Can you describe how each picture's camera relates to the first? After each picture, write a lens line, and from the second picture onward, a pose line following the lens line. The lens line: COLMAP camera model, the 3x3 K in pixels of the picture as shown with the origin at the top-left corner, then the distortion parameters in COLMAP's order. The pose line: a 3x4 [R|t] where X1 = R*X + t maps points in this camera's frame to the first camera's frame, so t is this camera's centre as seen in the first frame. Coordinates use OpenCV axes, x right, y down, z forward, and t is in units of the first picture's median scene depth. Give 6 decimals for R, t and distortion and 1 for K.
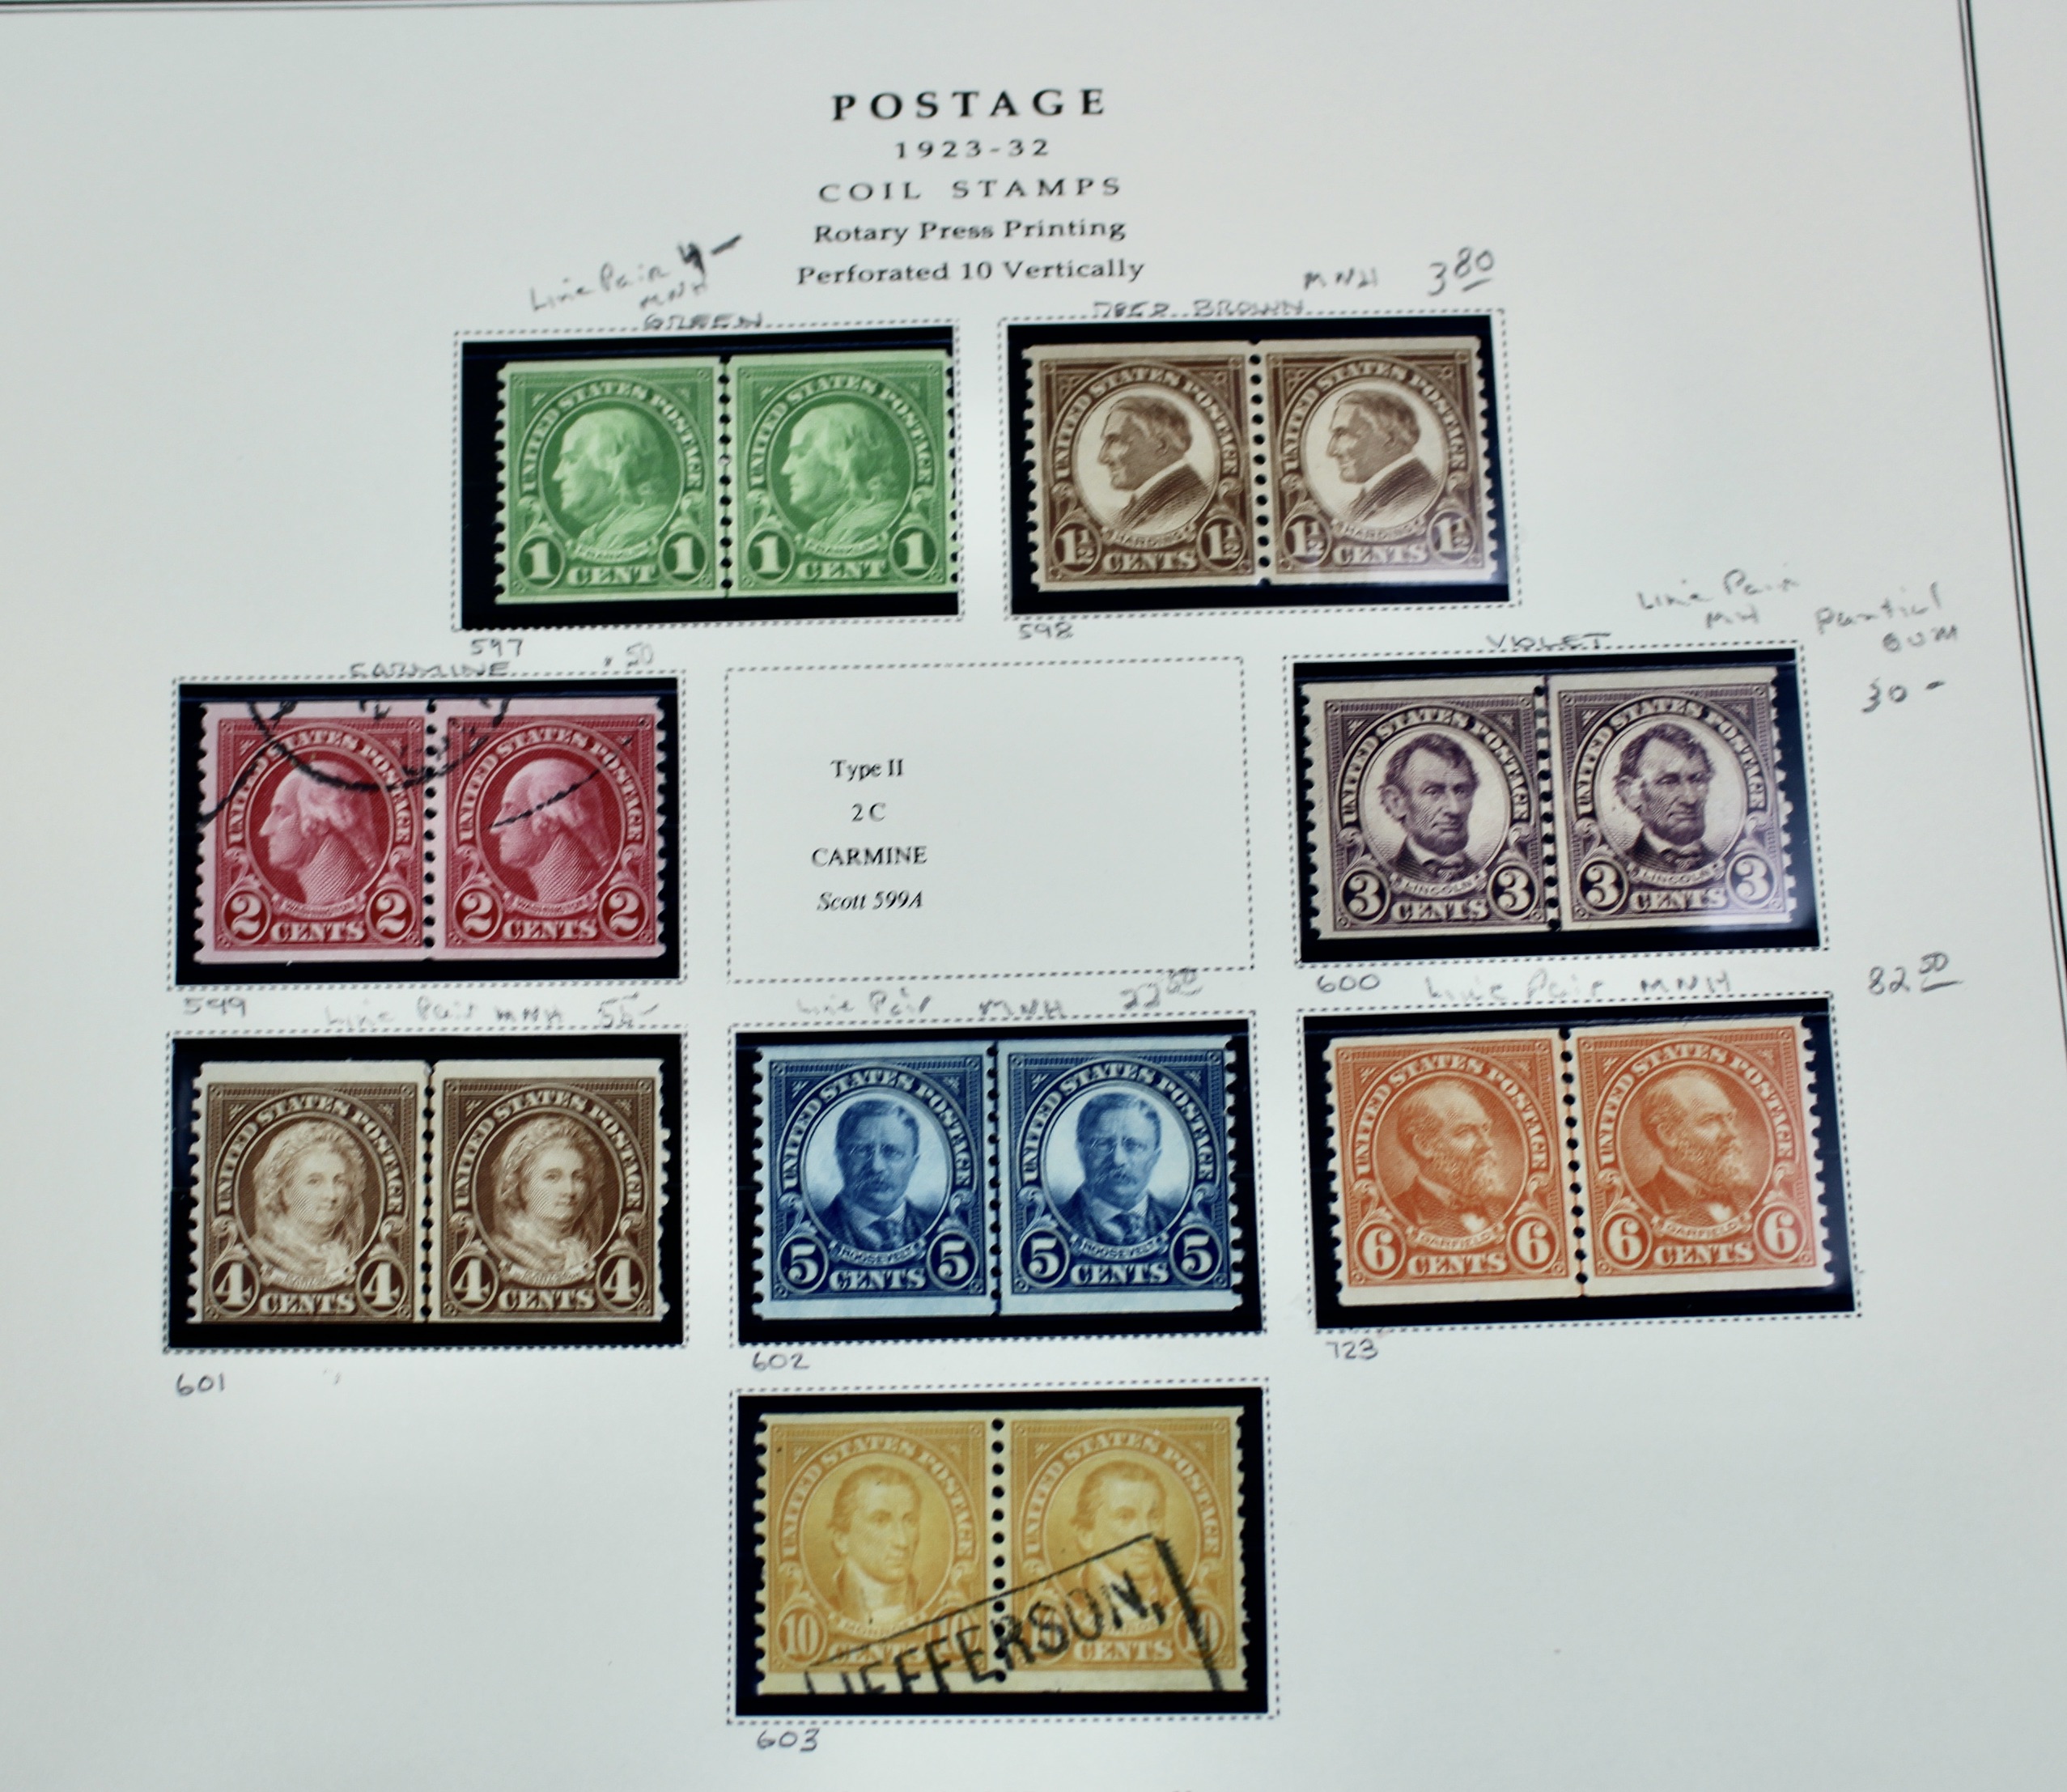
lens RADIAL K [[3241.1, 0, 1119.1], [0, 3241.1, 893.2], [0, 0, 1]] dist [-0.116684, -0.187342]
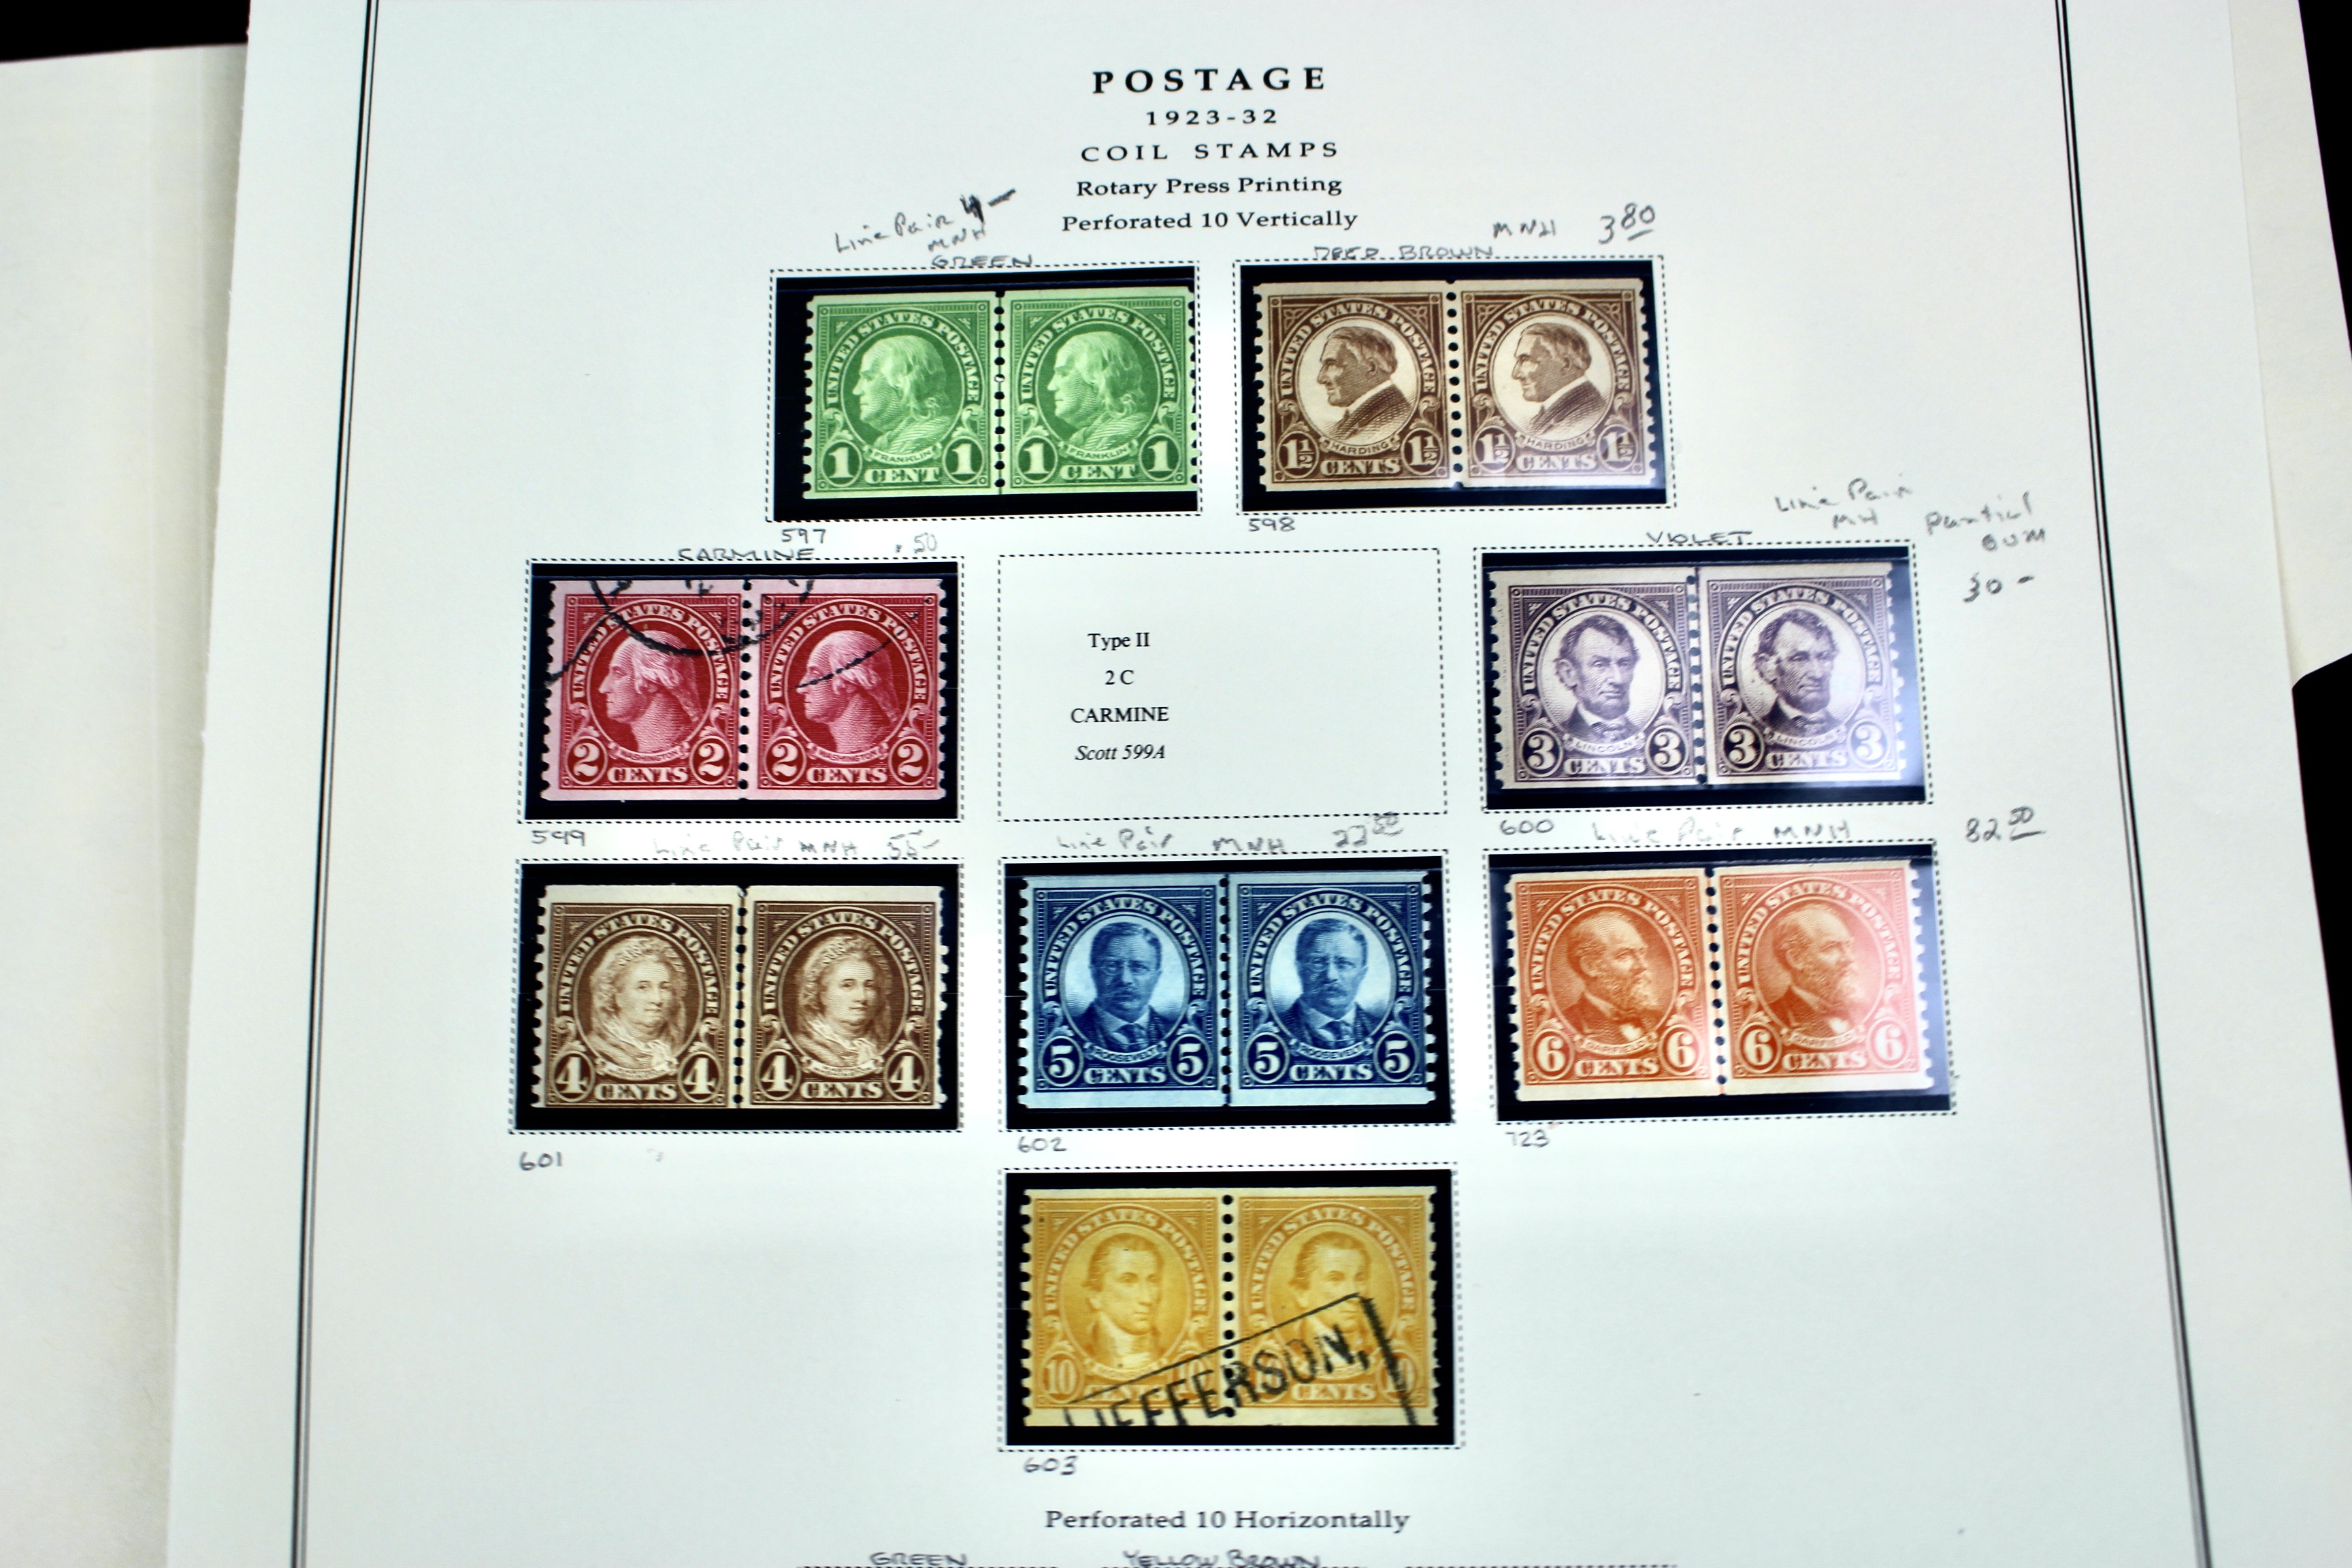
lens RADIAL K [[2856.8, 0, 1310.8], [0, 2856.8, 784.5], [0, 0, 1]] dist [-0.190897, 0.372259]
pose [[0.999946, 0.006578, -0.008106, 0.000497], [-0.006433, 0.999821, 0.017783, -0.005083], [0.008222, -0.017729, 0.999809, -0.032672]]
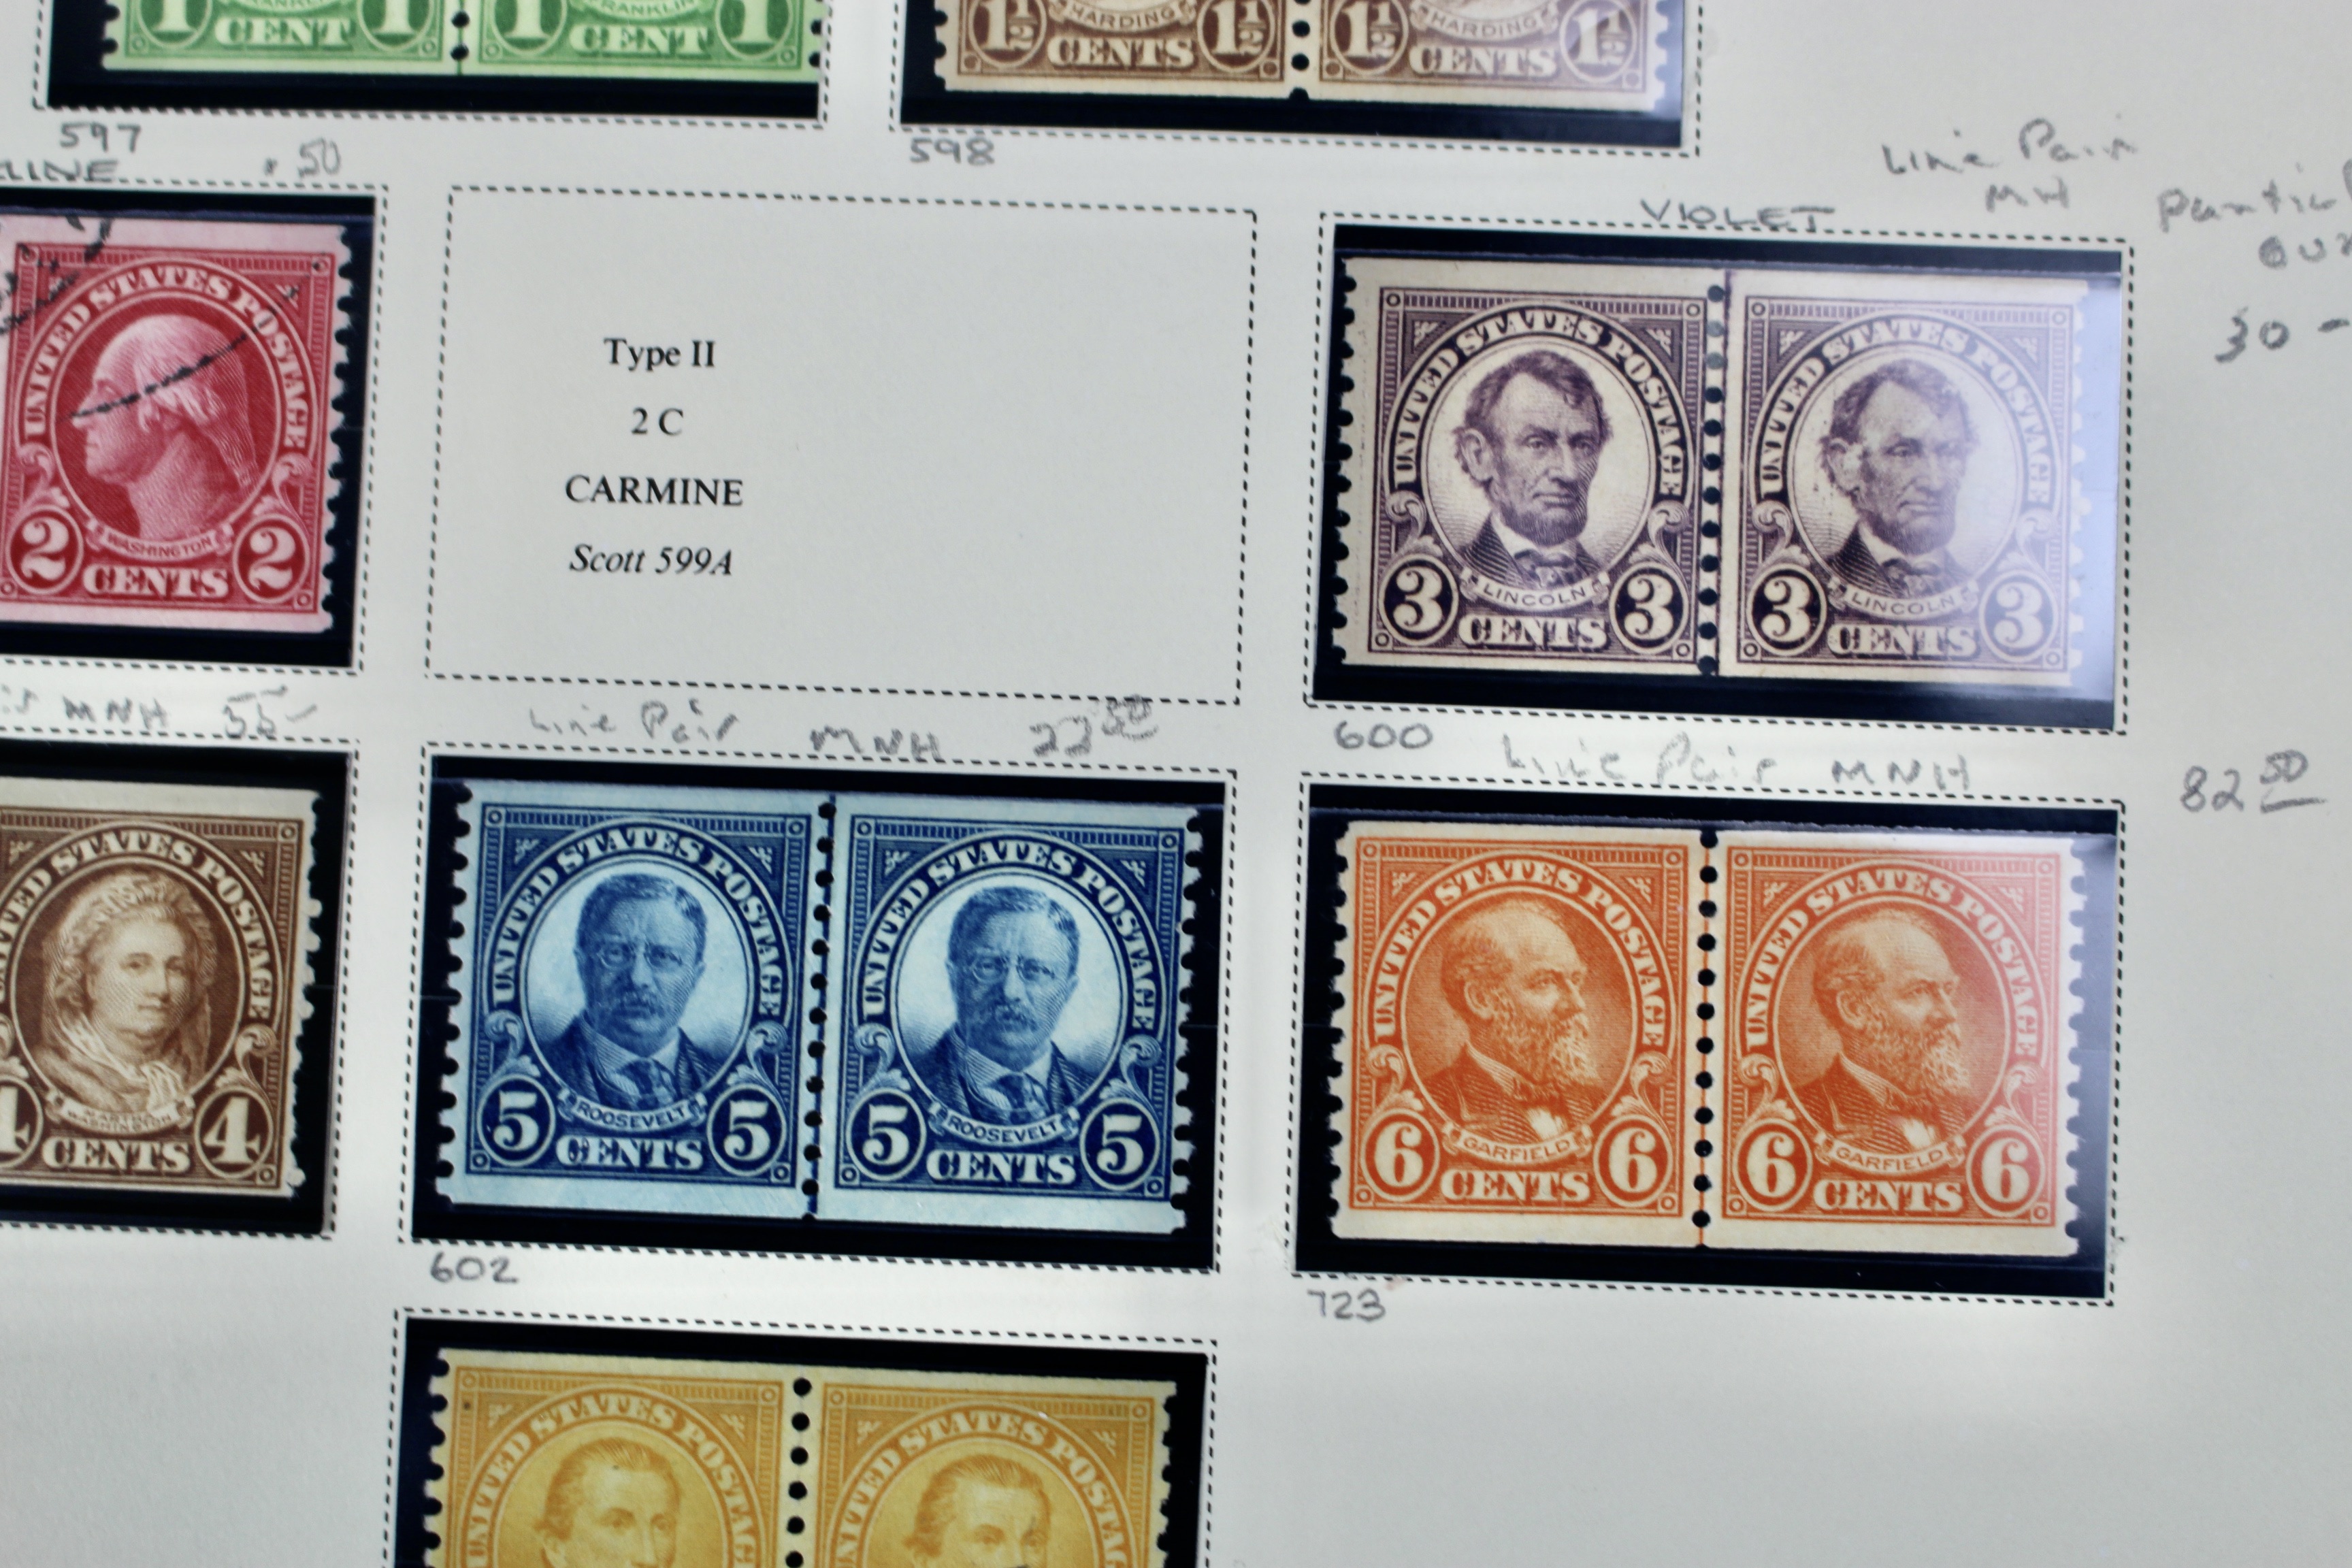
lens RADIAL K [[4402.1, 0, 1402.0], [0, 4402.1, 786.0], [0, 0, 1]] dist [-0.061717, -0.276192]
pose [[0.994389, 0.069694, 0.079580, 0.004807], [-0.071338, 0.997290, 0.018008, 0.019893], [-0.078110, -0.023584, 0.996666, 0.114659]]
